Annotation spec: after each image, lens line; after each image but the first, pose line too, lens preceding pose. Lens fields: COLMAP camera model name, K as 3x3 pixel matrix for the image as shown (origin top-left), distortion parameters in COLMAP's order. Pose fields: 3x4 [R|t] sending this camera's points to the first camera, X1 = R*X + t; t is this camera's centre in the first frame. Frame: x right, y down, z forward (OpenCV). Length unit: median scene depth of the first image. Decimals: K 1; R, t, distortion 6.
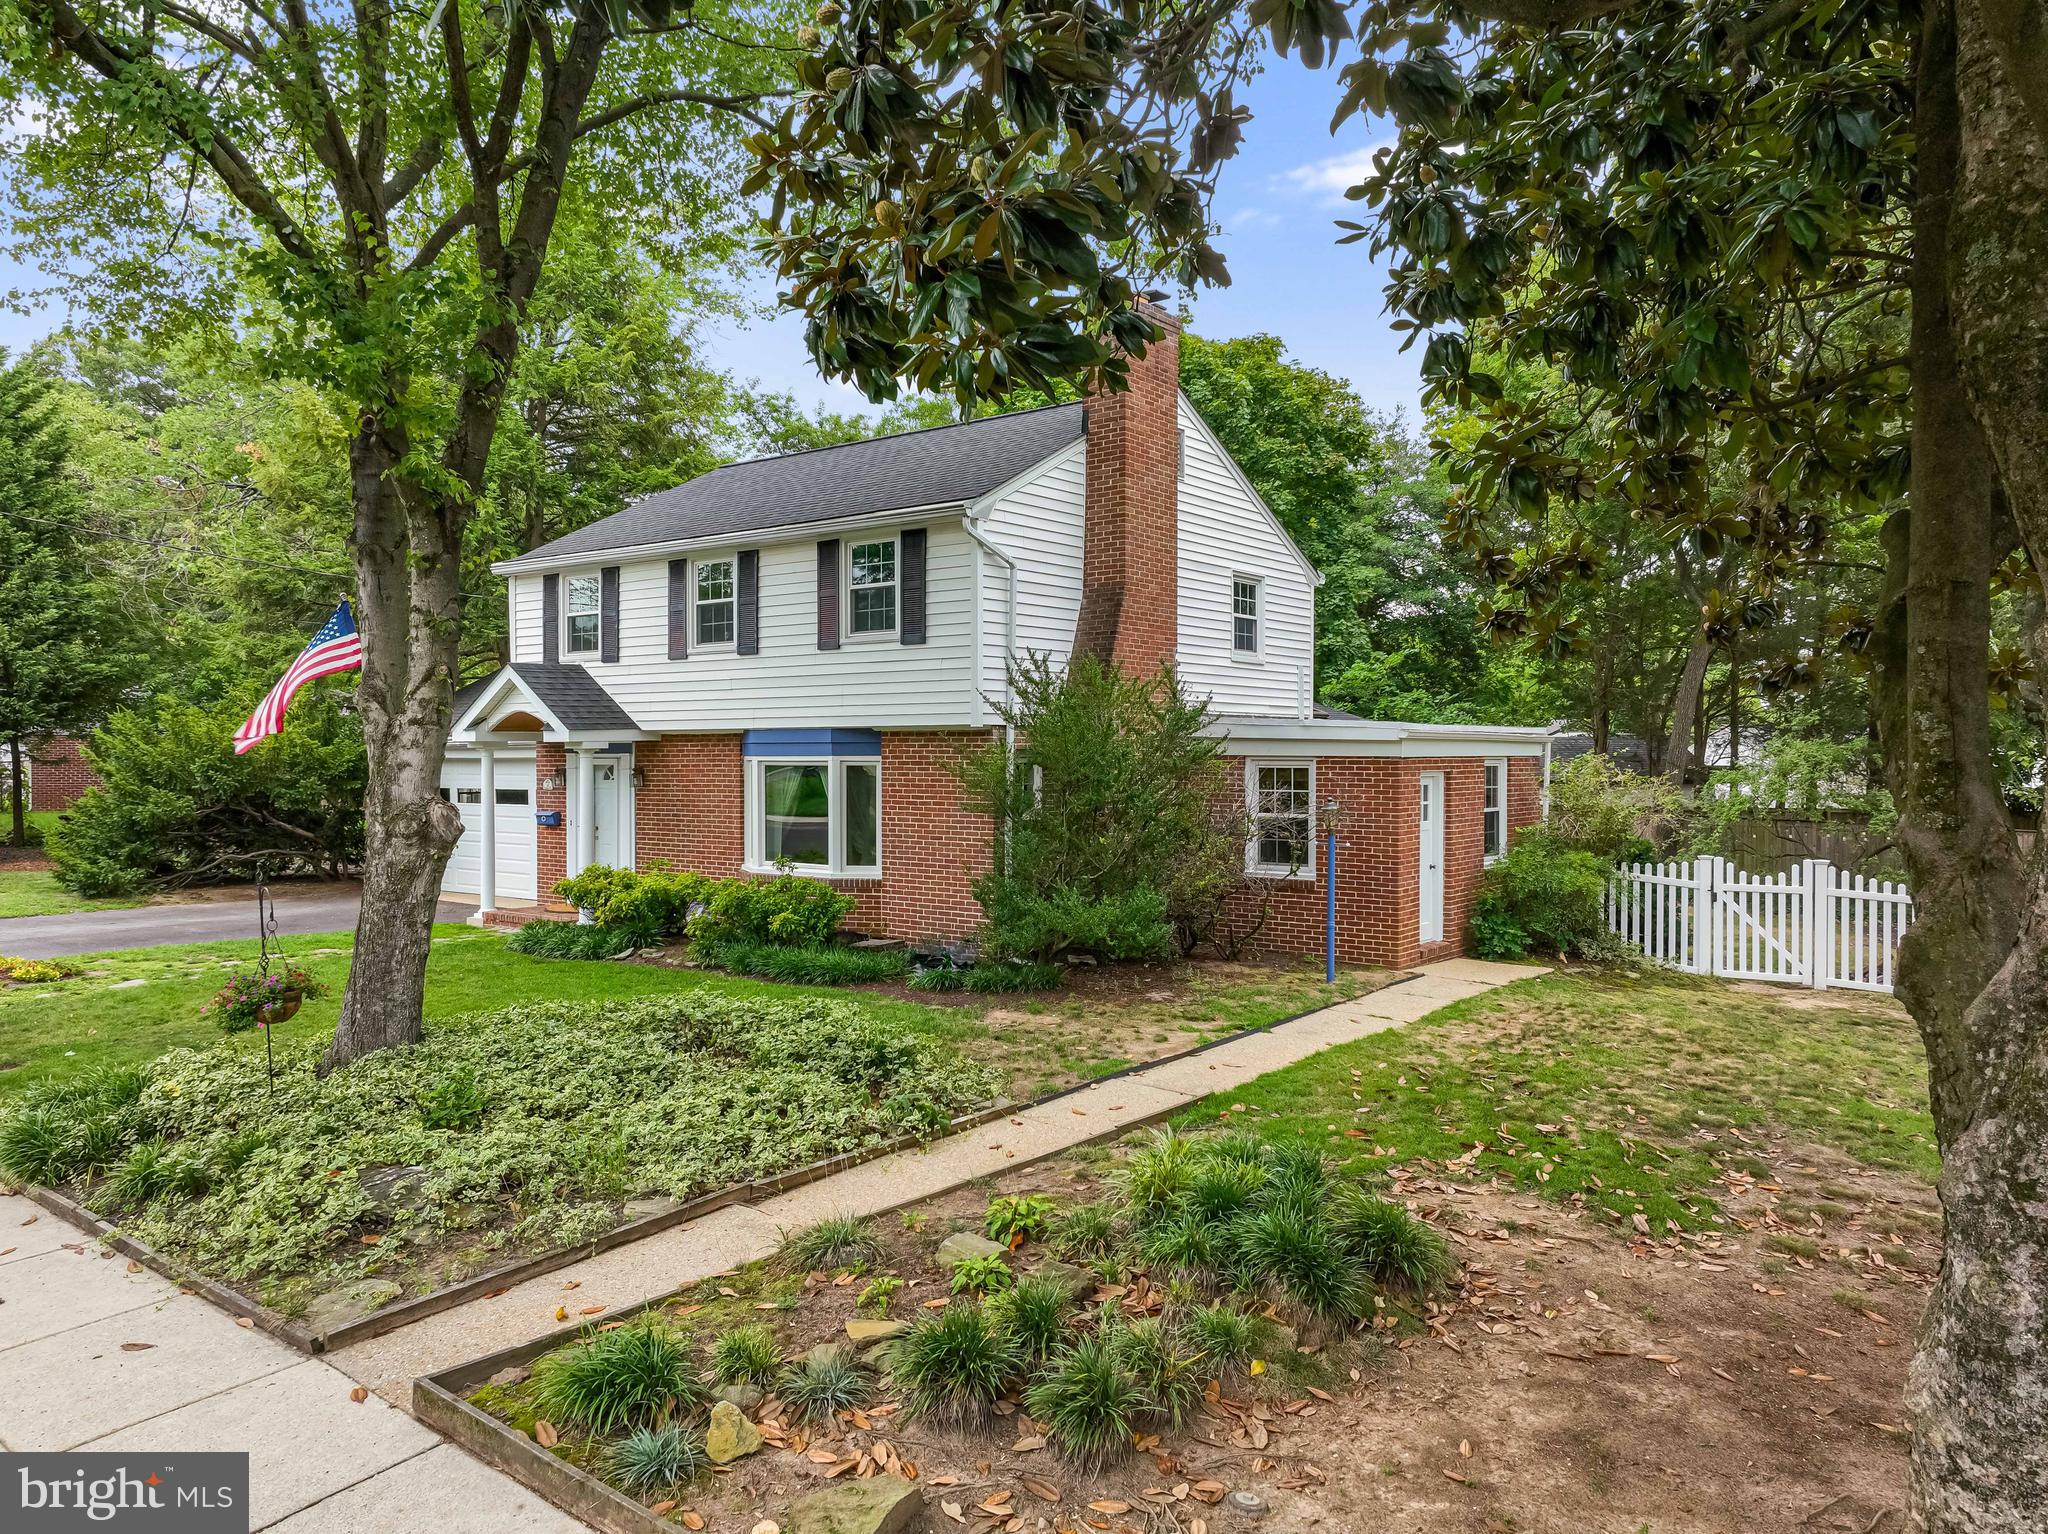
lens RADIAL K [[1438.6, 0, 1024.0], [0, 1438.6, 767.0], [0, 0, 1]] dist [-0.000442, 0.027556]
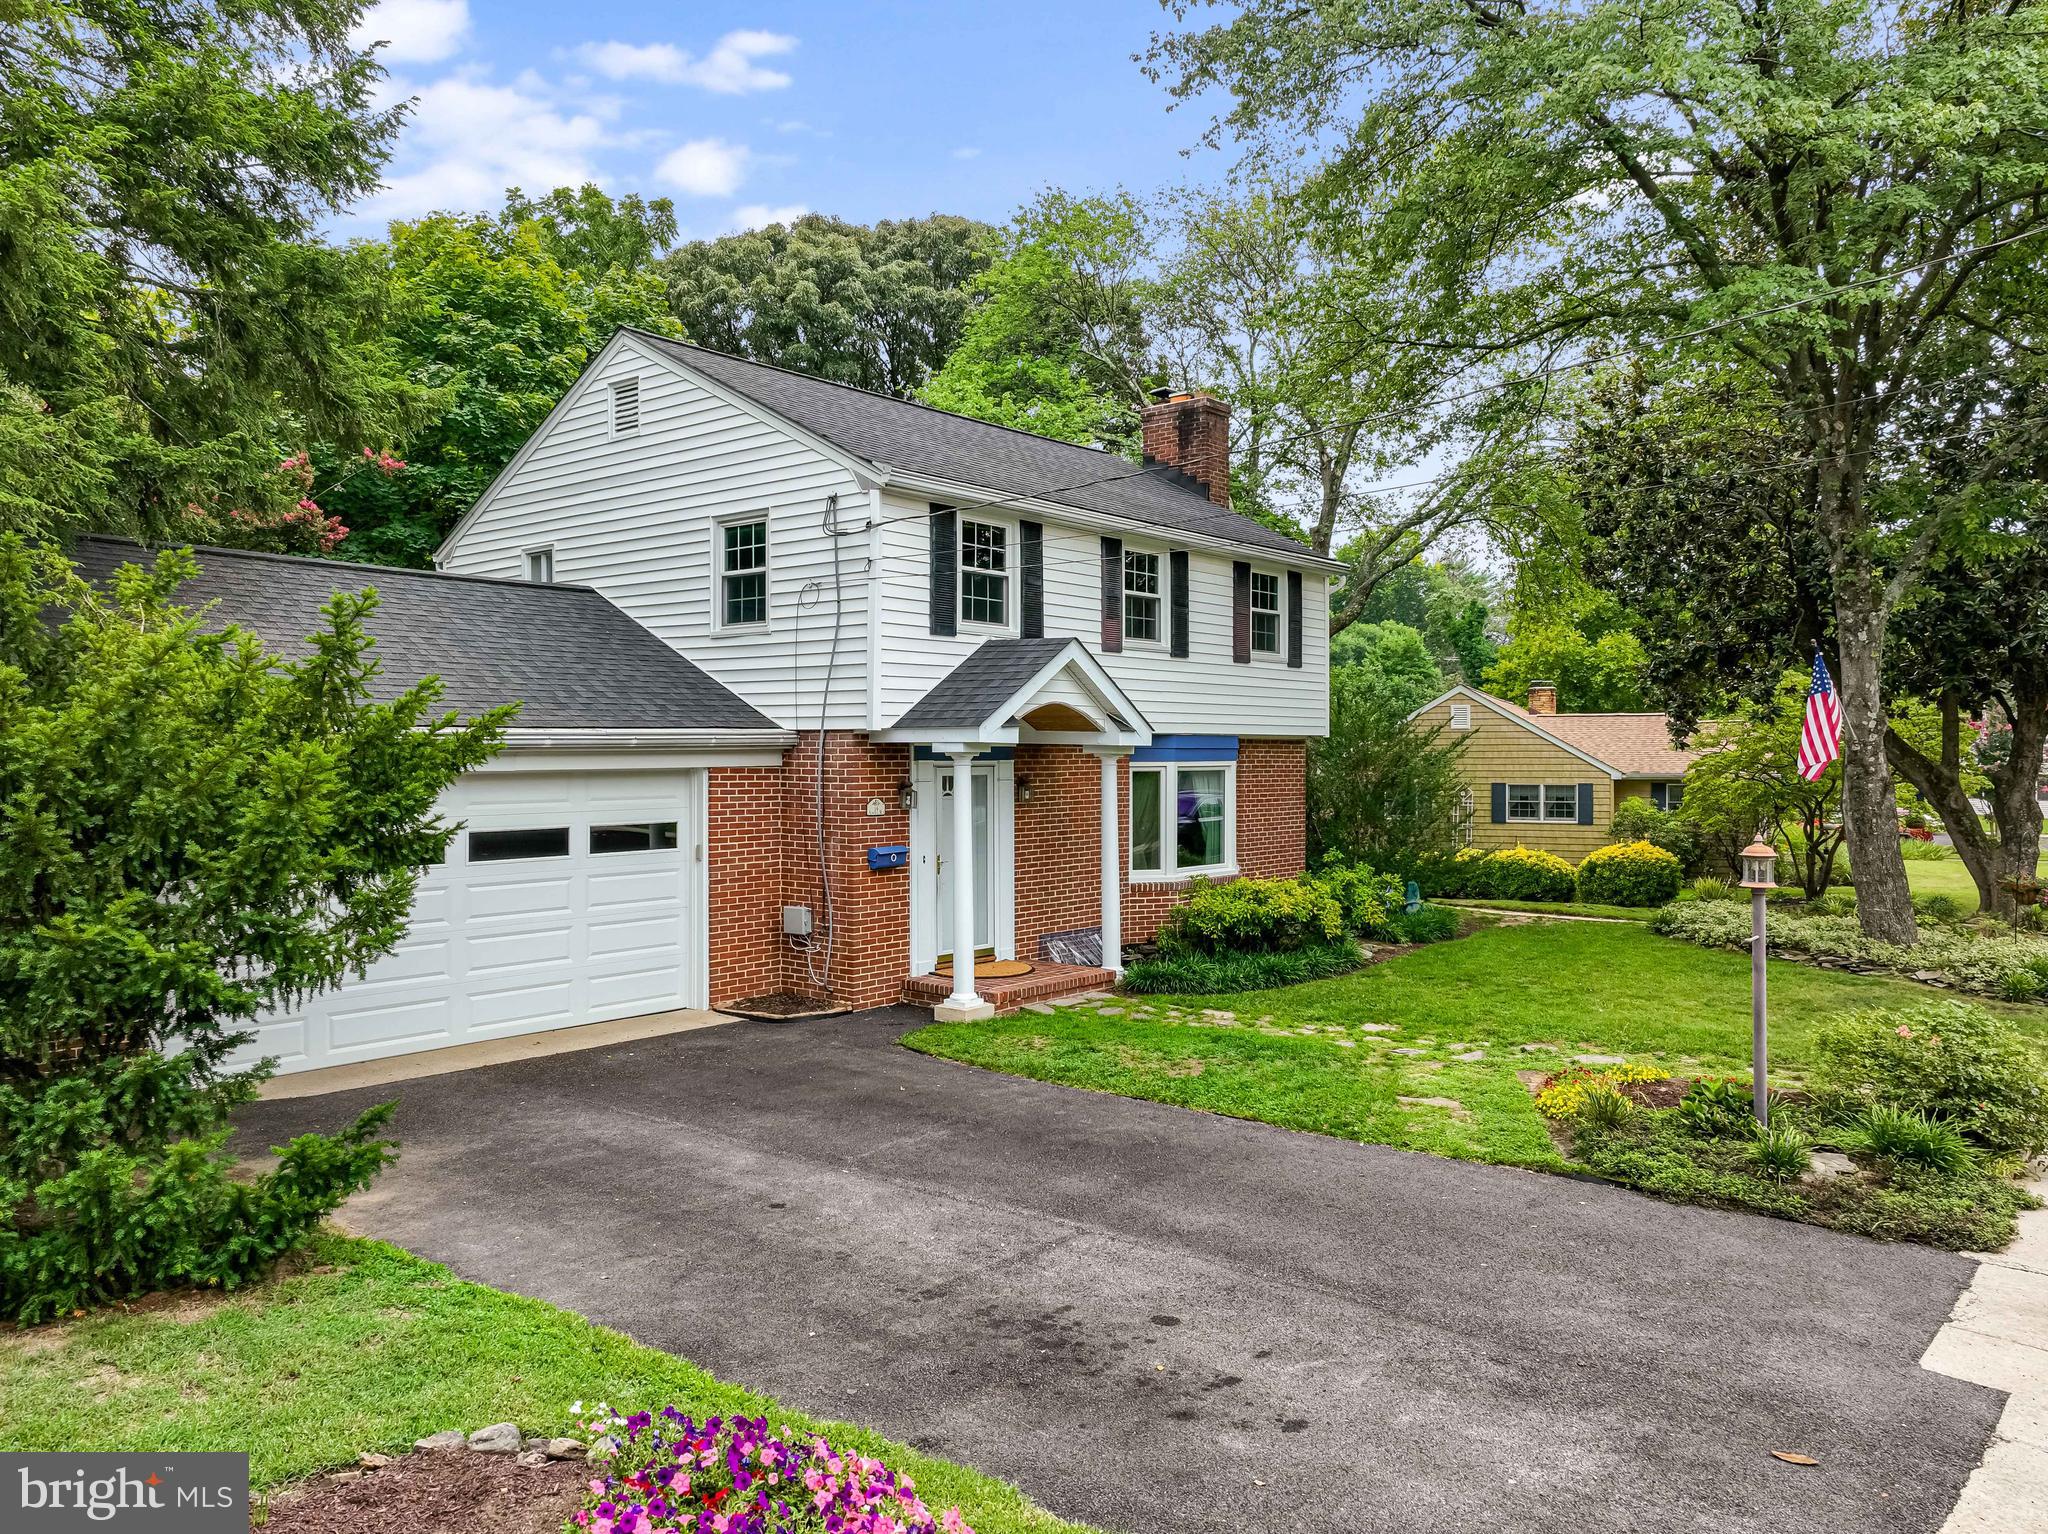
lens RADIAL K [[1449.1, 0, 1024.0], [0, 1449.1, 767.0], [0, 0, 1]] dist [0.011114, 0.002133]
pose [[0.047514, -0.021785, 0.998633, -1.164715], [-0.005108, 0.999744, 0.022052, -0.025224], [-0.998858, -0.006149, 0.047390, 1.051878]]
